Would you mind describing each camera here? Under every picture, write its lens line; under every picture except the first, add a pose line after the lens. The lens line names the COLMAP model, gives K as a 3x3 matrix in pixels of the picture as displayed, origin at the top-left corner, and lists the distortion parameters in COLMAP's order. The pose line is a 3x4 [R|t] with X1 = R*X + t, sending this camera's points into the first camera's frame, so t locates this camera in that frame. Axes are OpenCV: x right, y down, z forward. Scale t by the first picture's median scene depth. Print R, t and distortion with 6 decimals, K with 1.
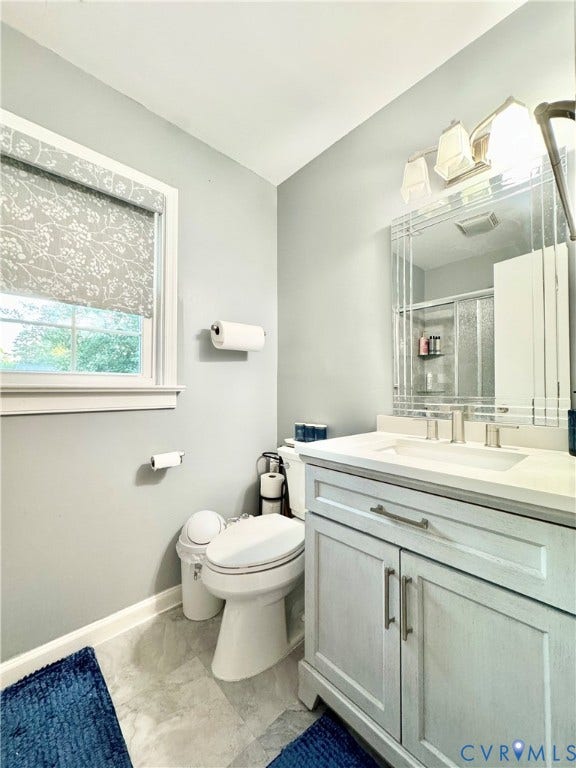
lens RADIAL K [[305.5, 0, 288.1], [0, 305.5, 382.8], [0, 0, 1]] dist [-0.002758, 0.000582]
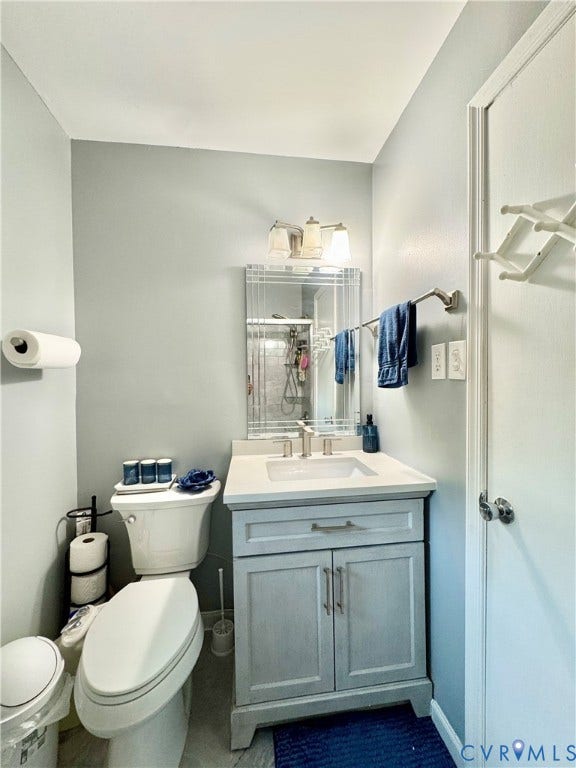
lens RADIAL K [[305.5, 0, 287.0], [0, 305.5, 384.2], [0, 0, 1]] dist [-0.002758, 0.000582]
pose [[0.588112, -0.019336, 0.808548, -0.661979], [-0.001743, 0.999682, 0.025174, -0.175707], [-0.808777, -0.016215, 0.587891, 0.313044]]
